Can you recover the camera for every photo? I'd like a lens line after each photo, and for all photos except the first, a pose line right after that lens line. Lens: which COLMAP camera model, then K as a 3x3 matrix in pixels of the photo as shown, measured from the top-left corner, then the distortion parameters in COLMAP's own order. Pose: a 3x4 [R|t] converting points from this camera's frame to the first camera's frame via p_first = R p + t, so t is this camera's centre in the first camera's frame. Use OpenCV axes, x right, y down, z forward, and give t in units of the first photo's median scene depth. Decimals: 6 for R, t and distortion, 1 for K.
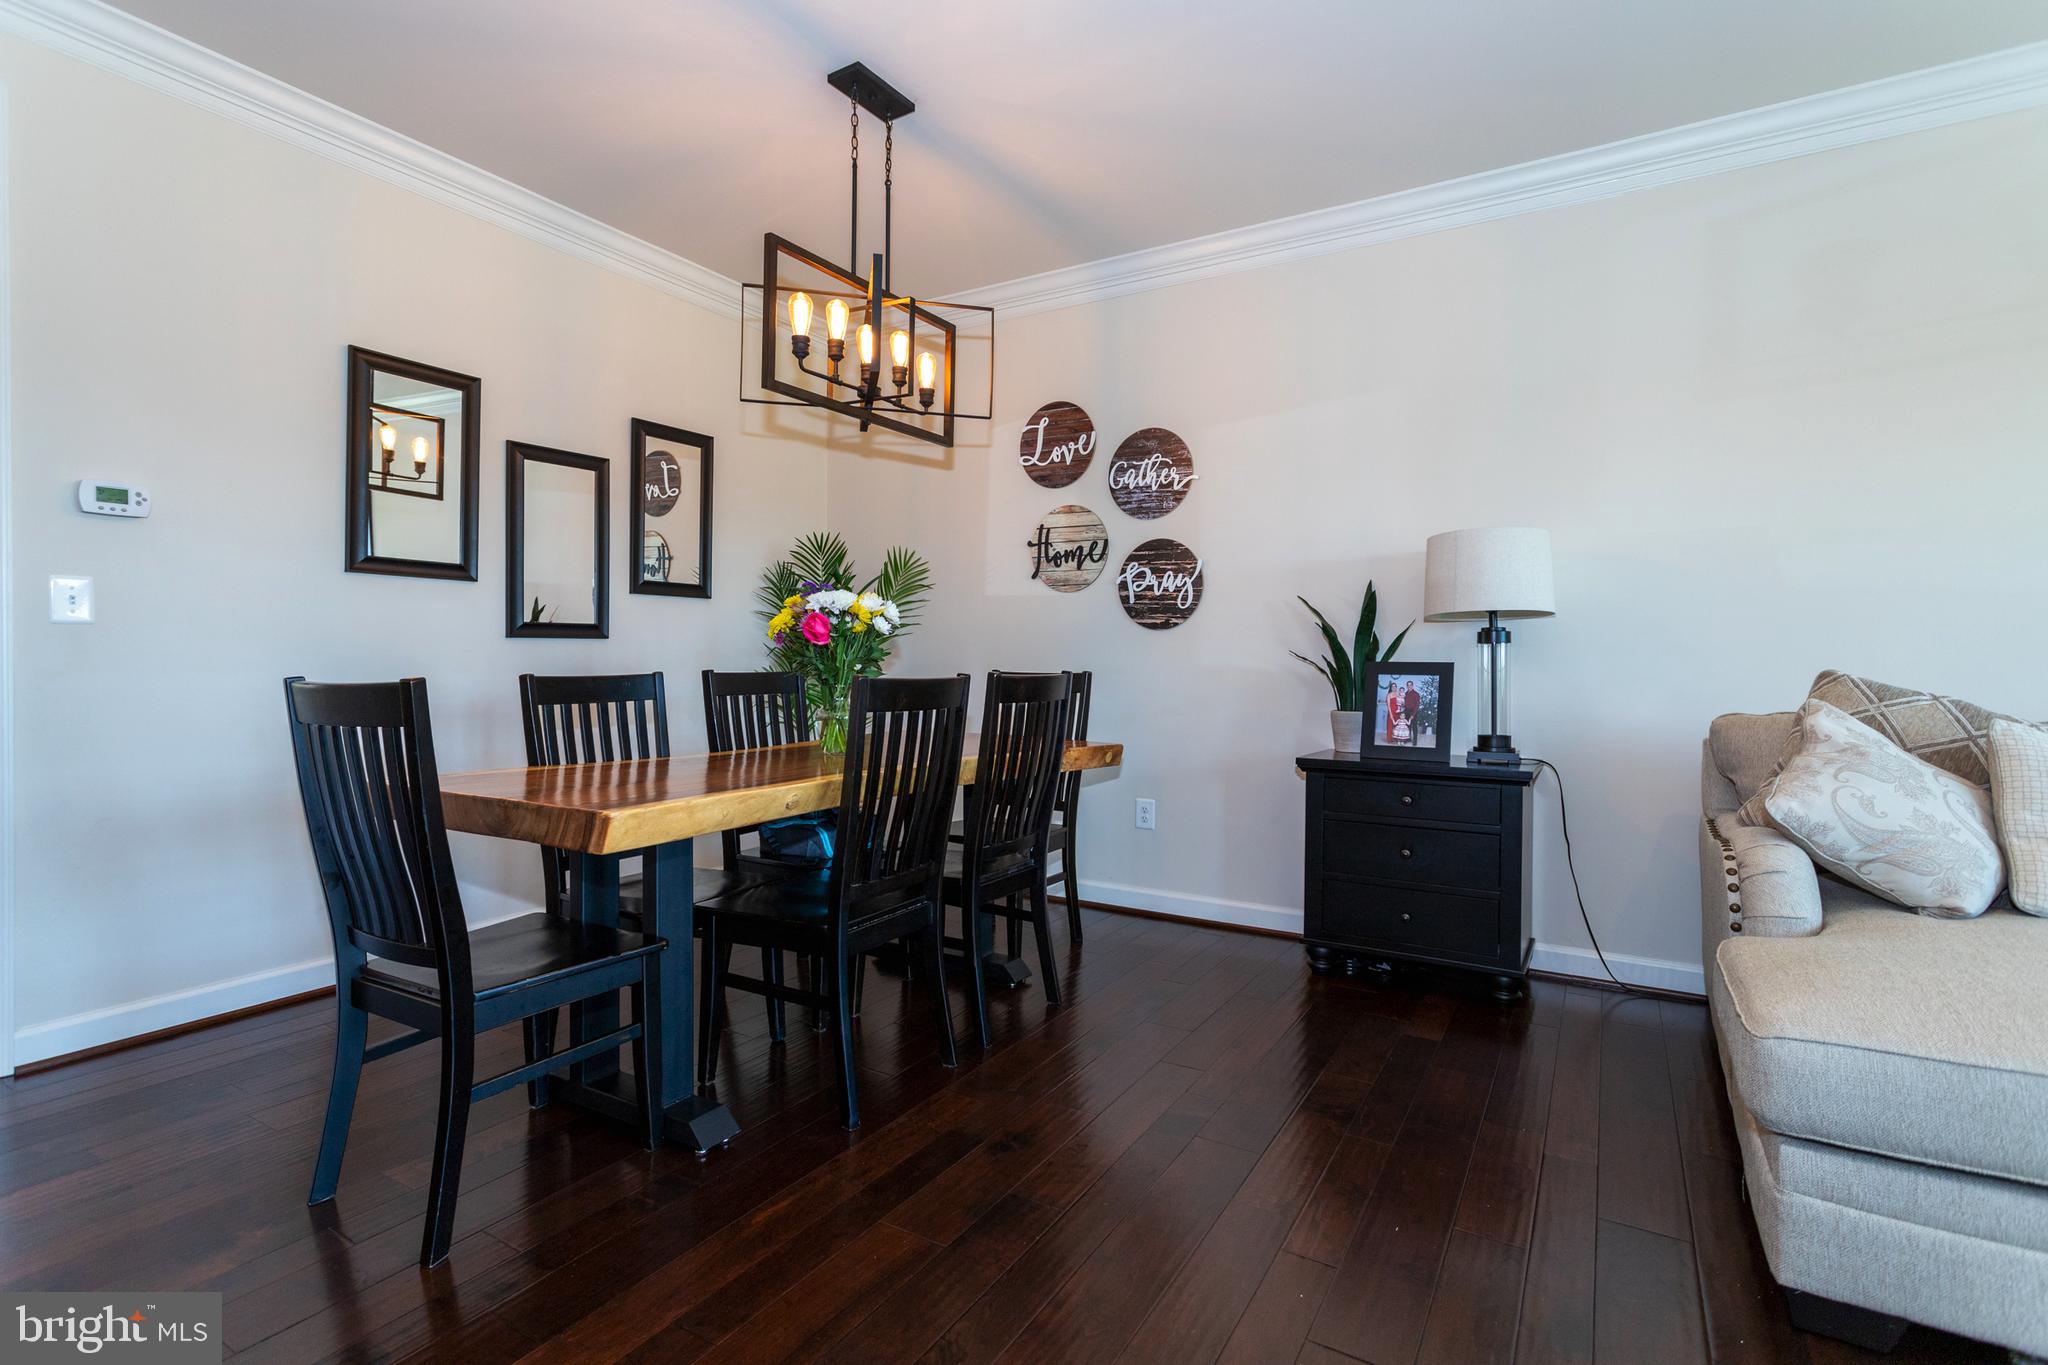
lens RADIAL K [[968.8, 0, 1021.7], [0, 968.8, 671.4], [0, 0, 1]] dist [0.003136, 0.000772]
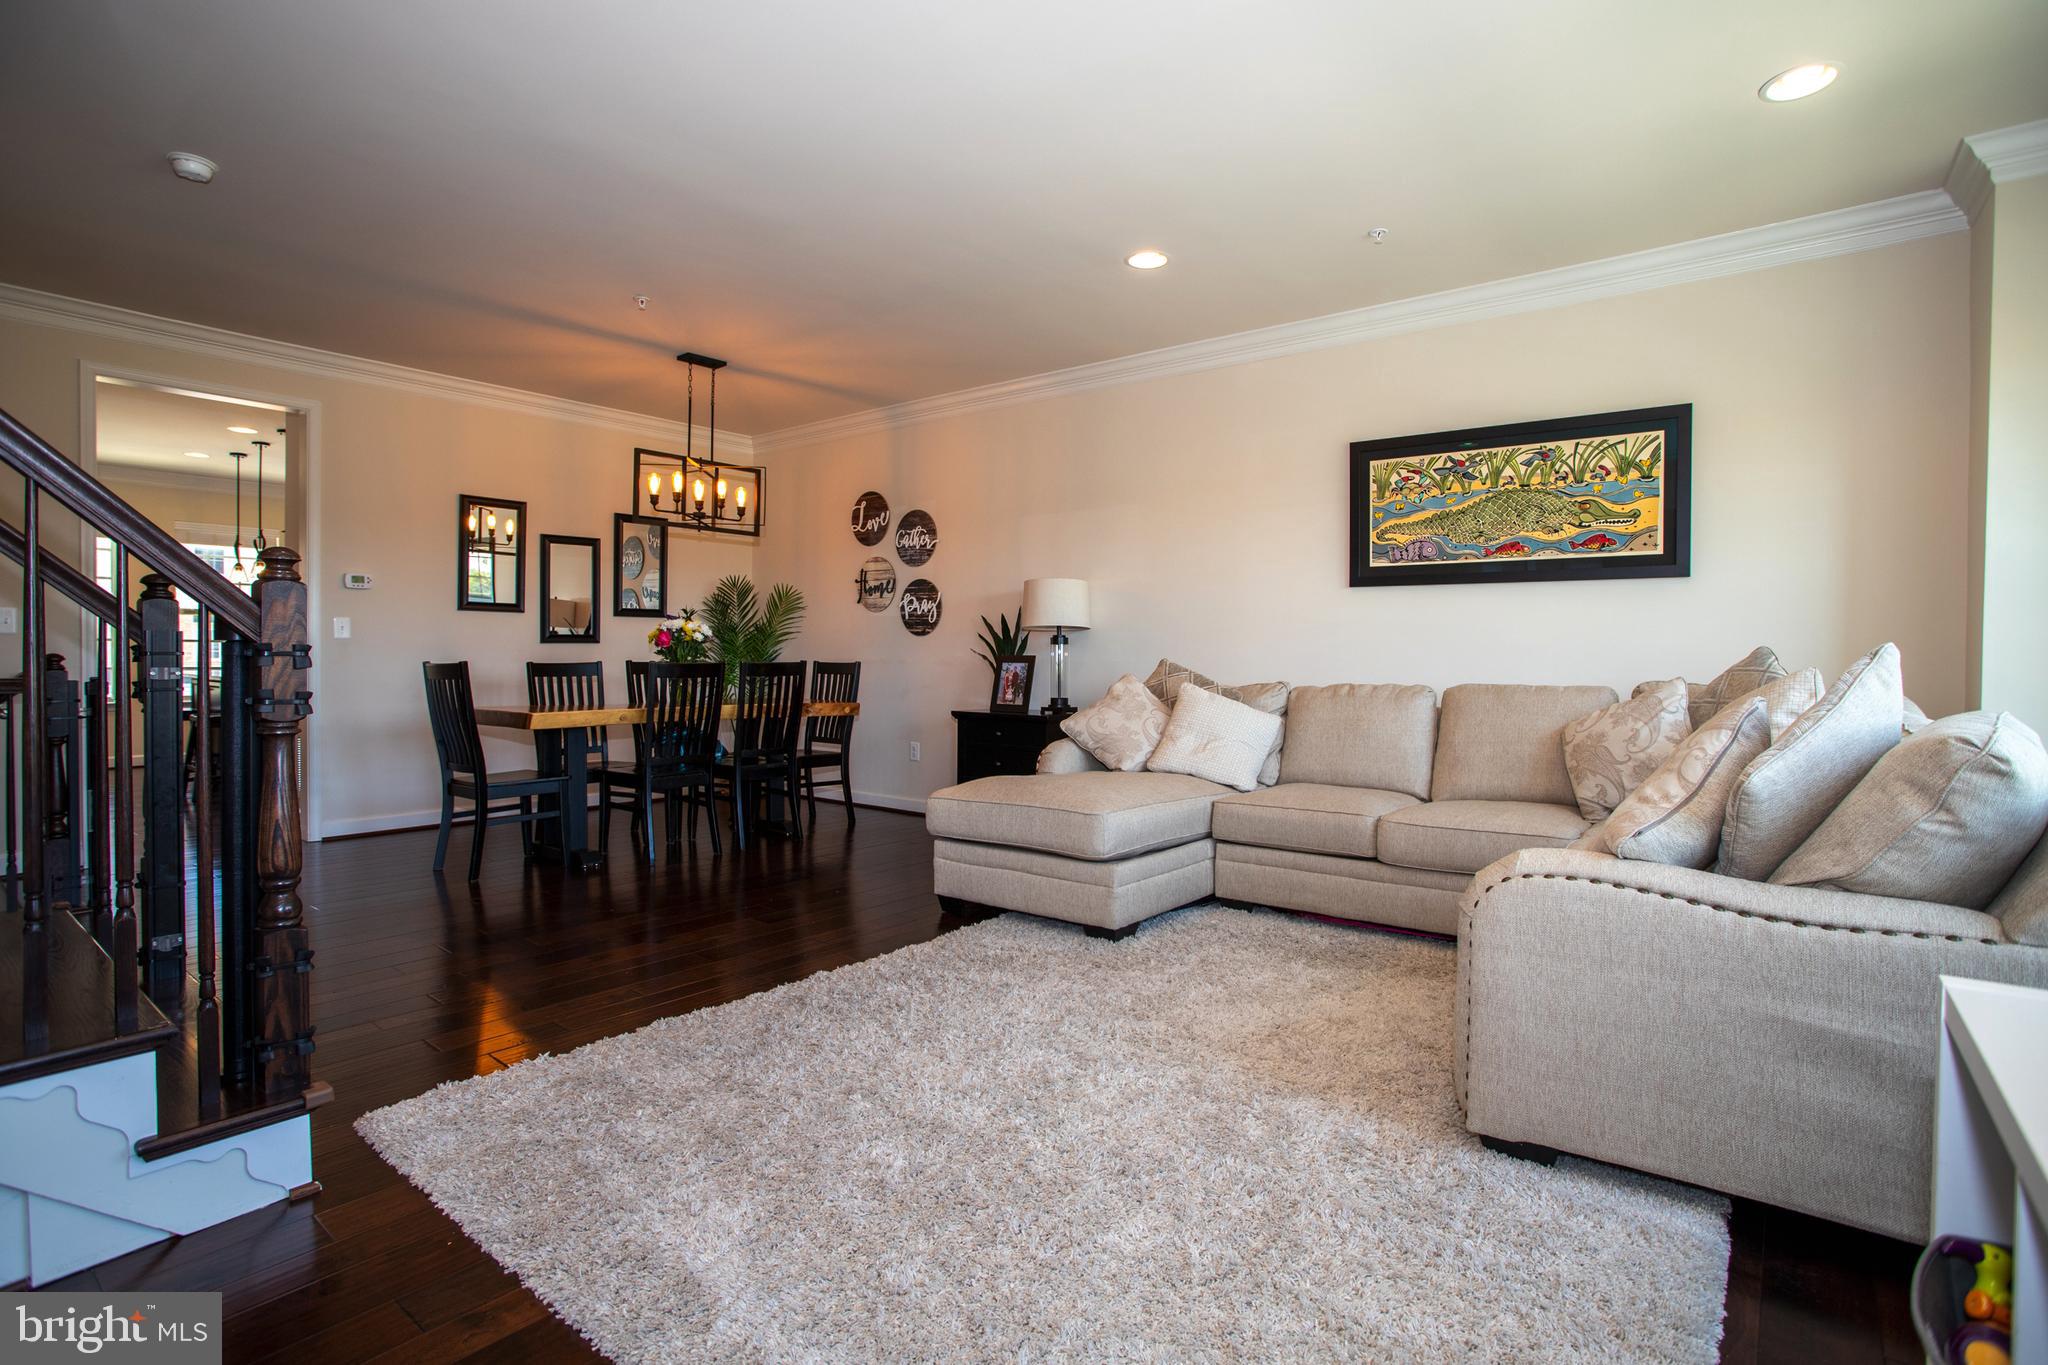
lens RADIAL K [[998.8, 0, 1021.8], [0, 998.8, 671.6], [0, 0, 1]] dist [-0.075982, 0.033327]
pose [[0.992190, 0.000690, -0.124737, 0.522691], [-0.000359, 0.999996, 0.002675, 0.011884], [0.124739, -0.002609, 0.992186, -0.626294]]
